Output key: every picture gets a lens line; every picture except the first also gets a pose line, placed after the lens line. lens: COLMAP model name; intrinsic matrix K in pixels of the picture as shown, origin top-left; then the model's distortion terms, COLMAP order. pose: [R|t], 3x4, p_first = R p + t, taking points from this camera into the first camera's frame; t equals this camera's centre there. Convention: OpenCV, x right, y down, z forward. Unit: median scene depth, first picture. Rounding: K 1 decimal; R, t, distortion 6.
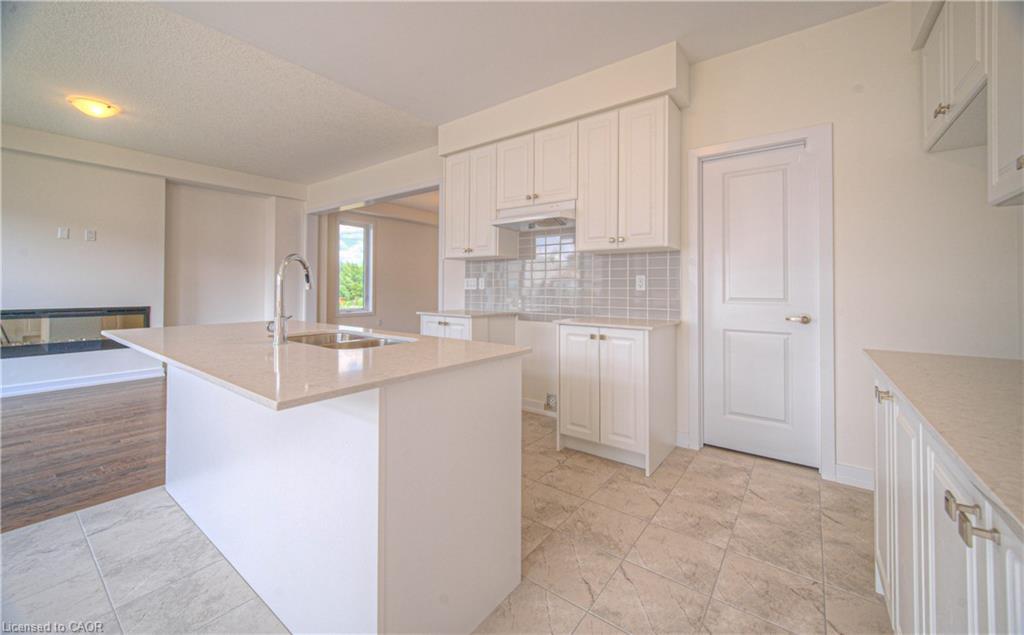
lens RADIAL K [[393.0, 0, 515.9], [0, 393.0, 284.5], [0, 0, 1]] dist [-0.001486, -0.000344]
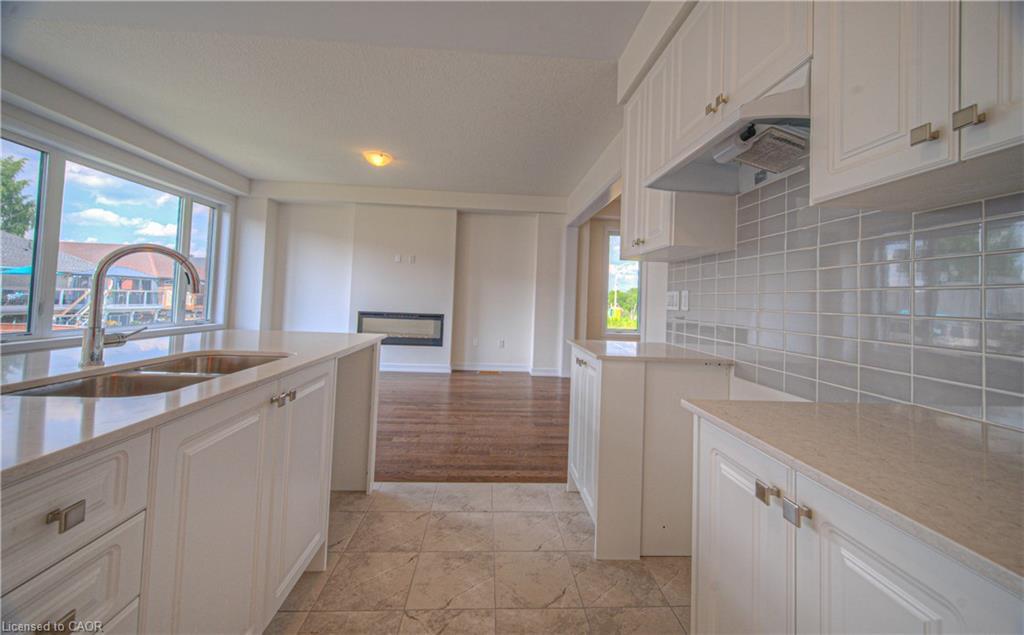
lens RADIAL K [[393.0, 0, 514.3], [0, 393.0, 283.6], [0, 0, 1]] dist [-0.001486, -0.000344]
pose [[0.646689, -0.012503, -0.762651, 0.204418], [-0.027889, 0.998809, -0.040023, 0.003133], [0.762243, 0.047152, 0.645571, 0.489435]]
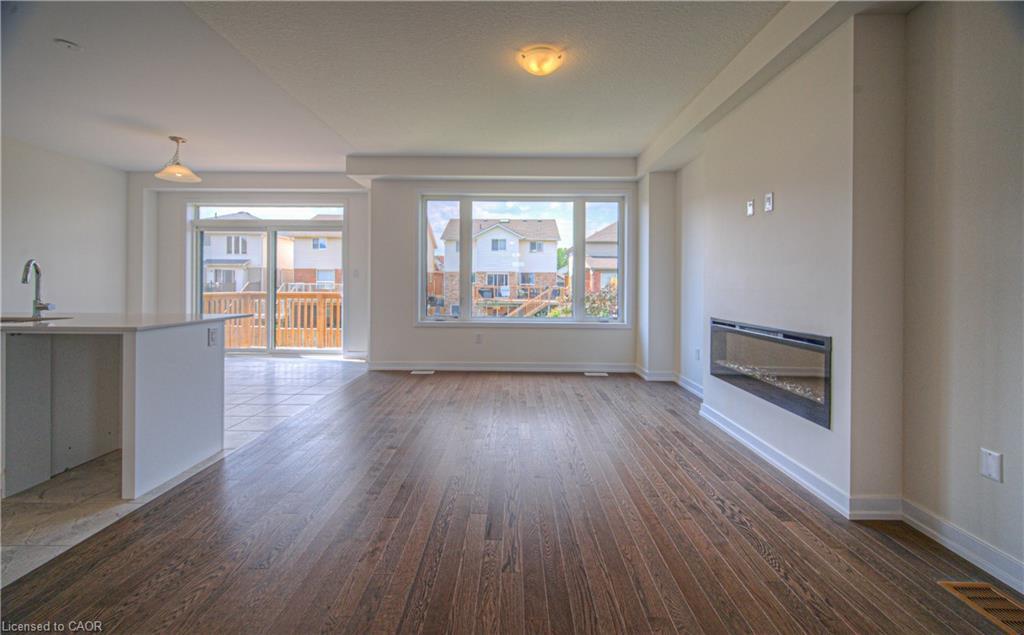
lens RADIAL K [[393.0, 0, 513.0], [0, 393.0, 286.4], [0, 0, 1]] dist [-0.001486, -0.000344]
pose [[-0.805968, -0.009931, -0.591876, -0.530272], [-0.008933, 0.999949, -0.004614, 0.006824], [0.591892, 0.001568, -0.806016, 1.519487]]
